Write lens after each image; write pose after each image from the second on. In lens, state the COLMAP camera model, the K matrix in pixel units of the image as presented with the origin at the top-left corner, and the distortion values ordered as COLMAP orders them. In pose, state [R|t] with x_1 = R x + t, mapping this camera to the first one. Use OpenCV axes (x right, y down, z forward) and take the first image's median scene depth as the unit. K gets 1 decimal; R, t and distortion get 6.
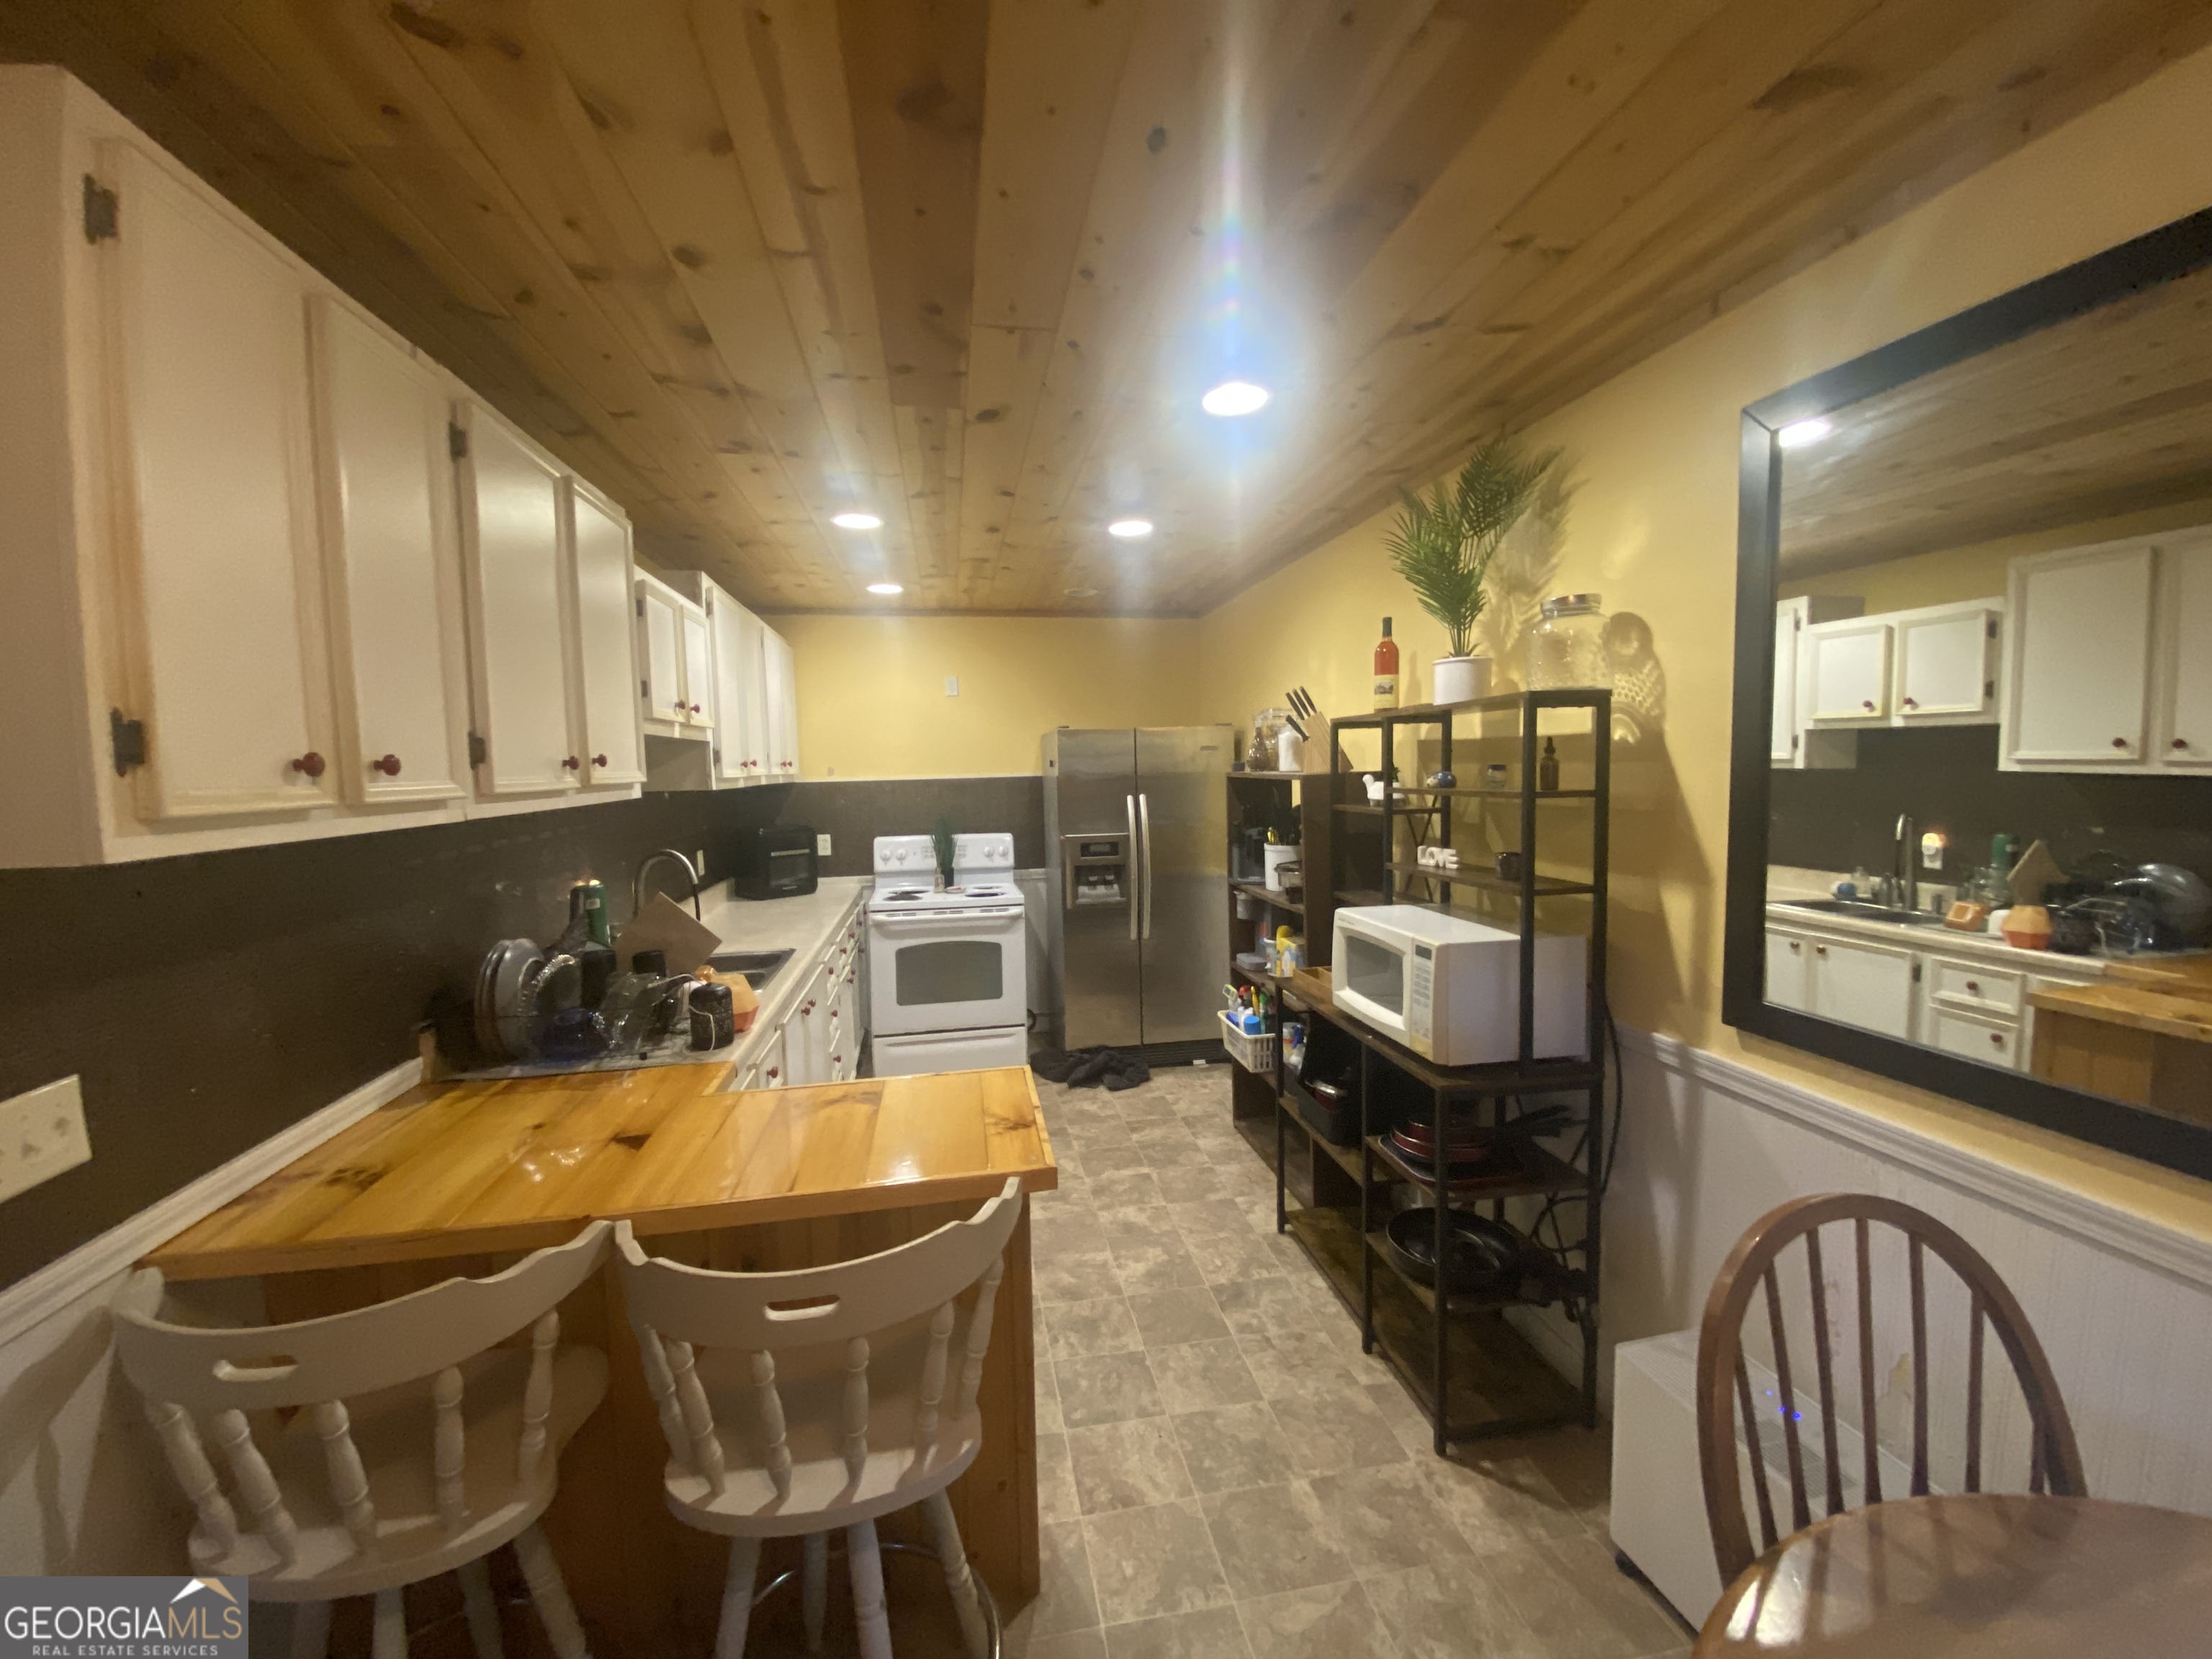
lens RADIAL K [[894.9, 0, 1106.0], [0, 894.9, 829.5], [0, 0, 1]] dist [-0.000086, -0.000015]
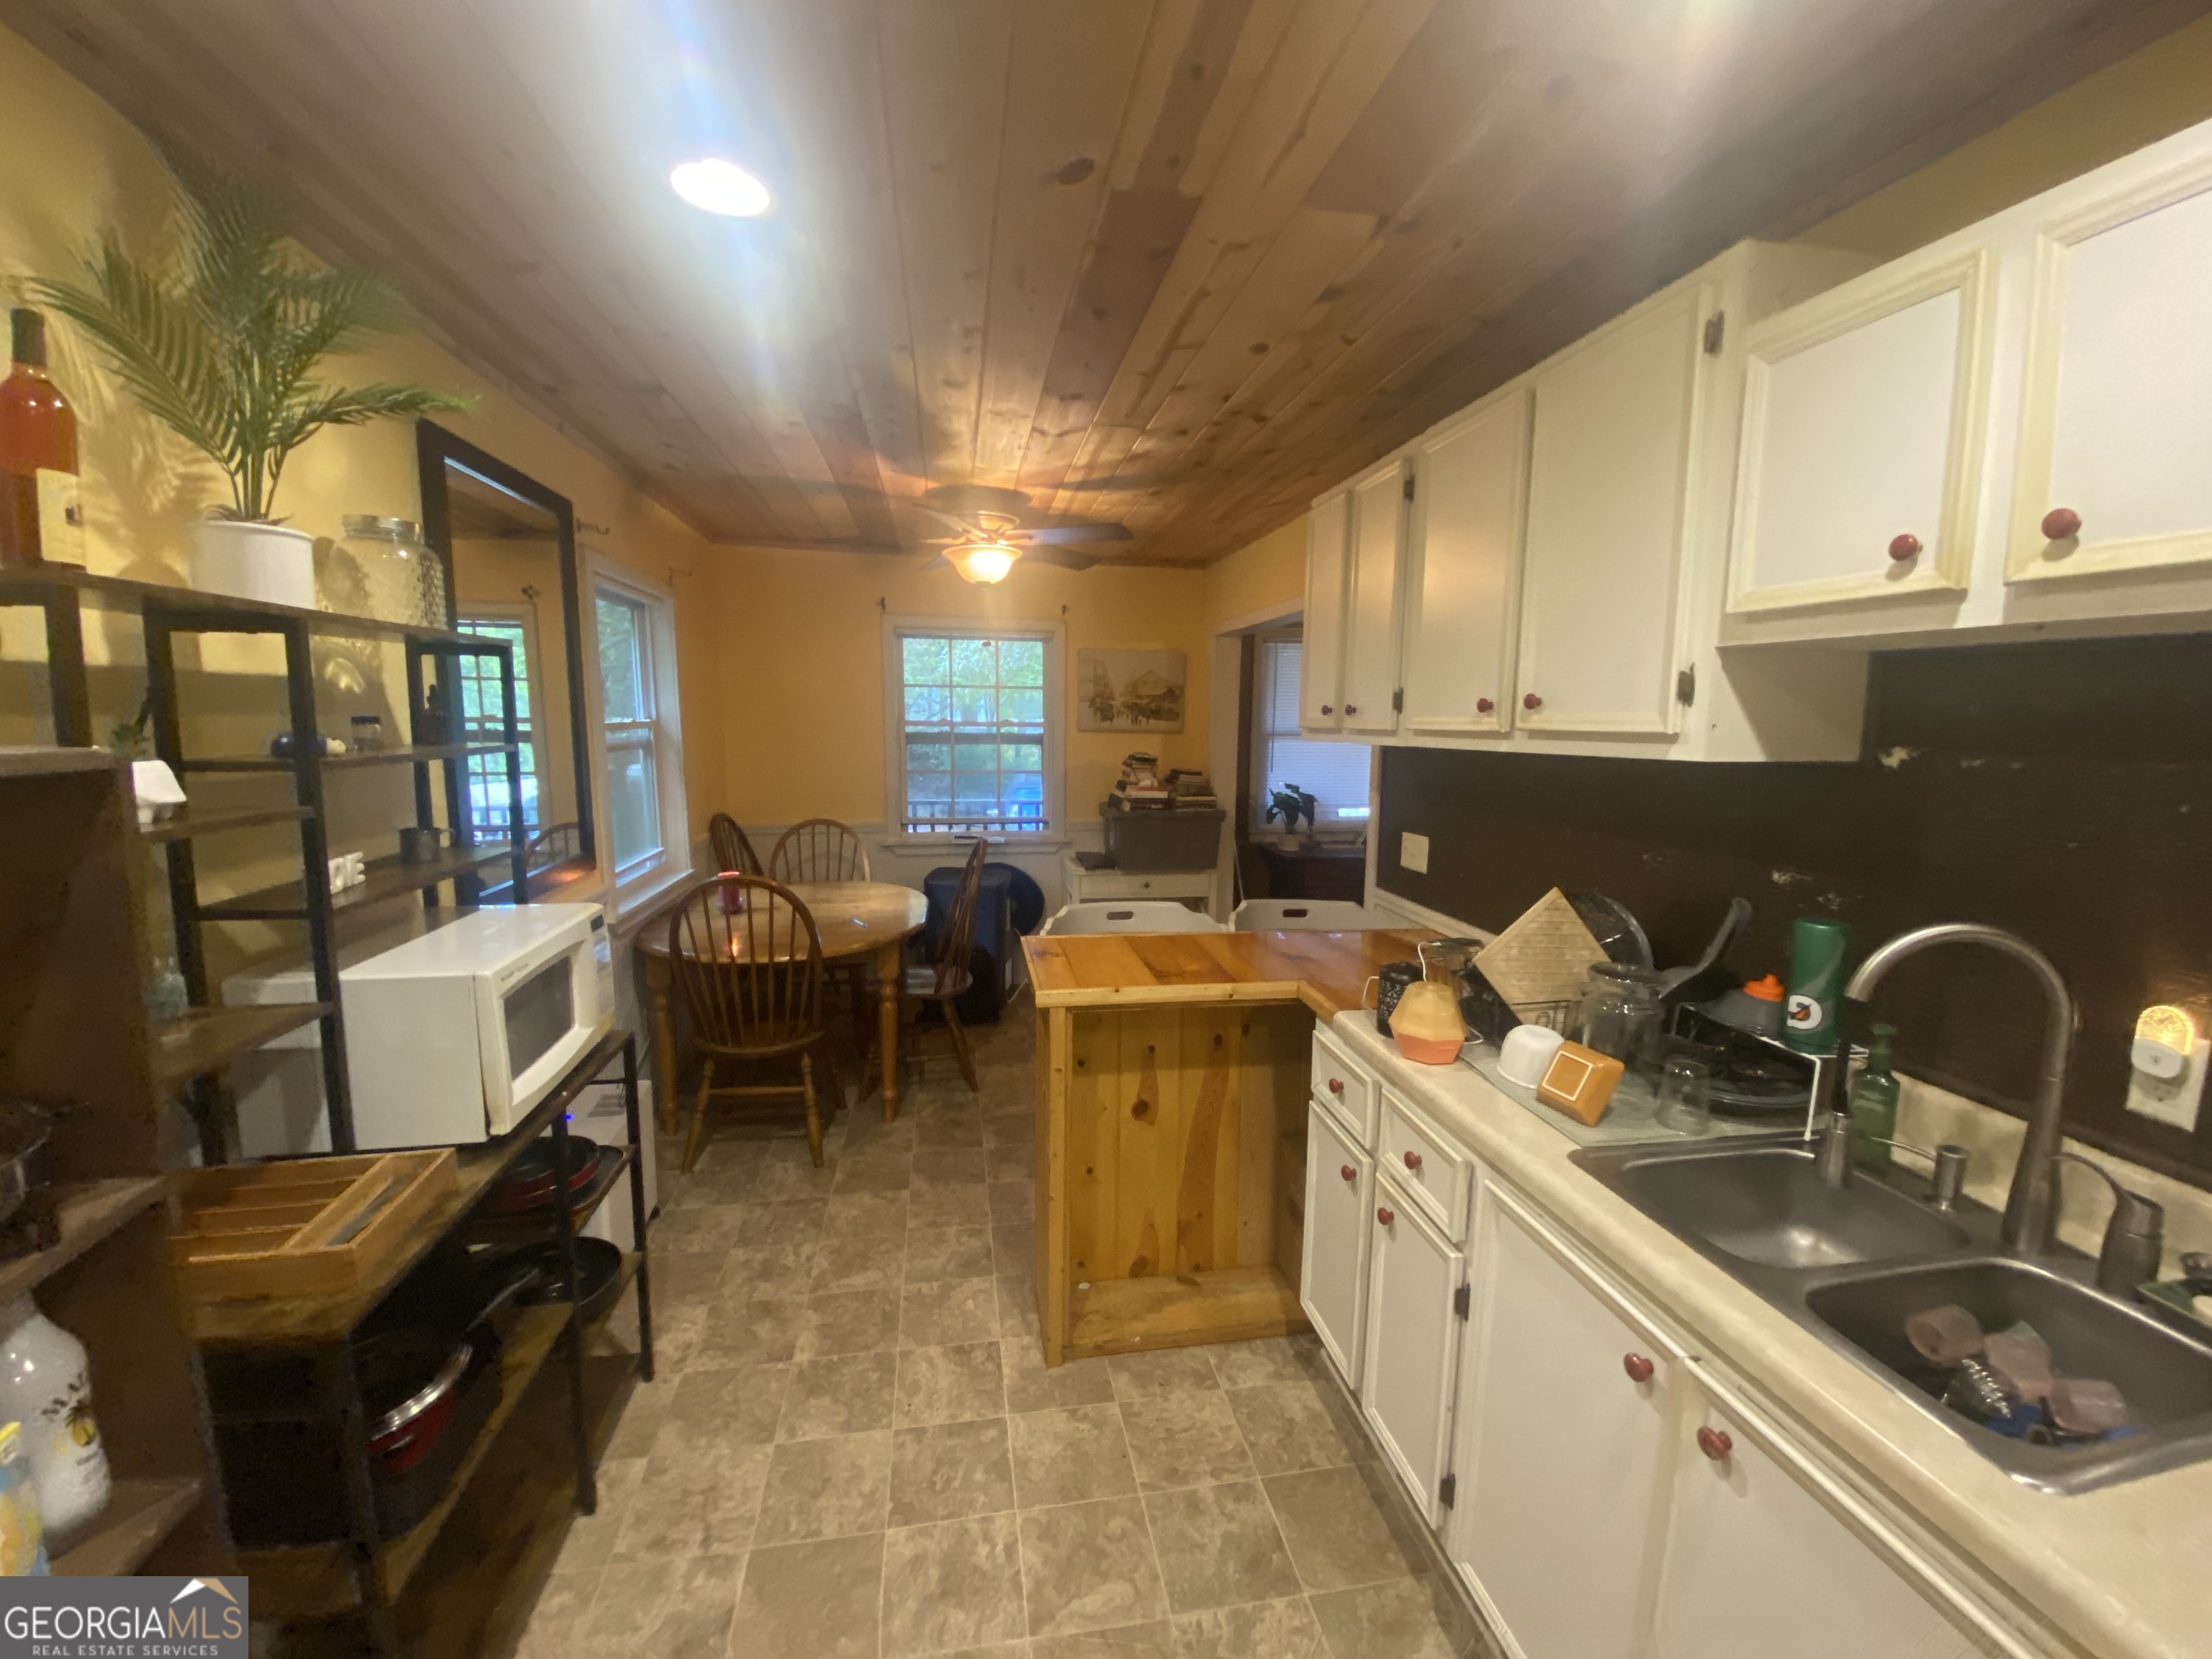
lens RADIAL K [[891.9, 0, 1106.0], [0, 891.9, 829.5], [0, 0, 1]] dist [0.000312, 0.000019]
pose [[-0.999962, 0.008226, 0.002977, -0.156563], [0.008653, 0.979945, 0.199079, -0.125511], [-0.001279, 0.199097, -0.979979, 1.770226]]
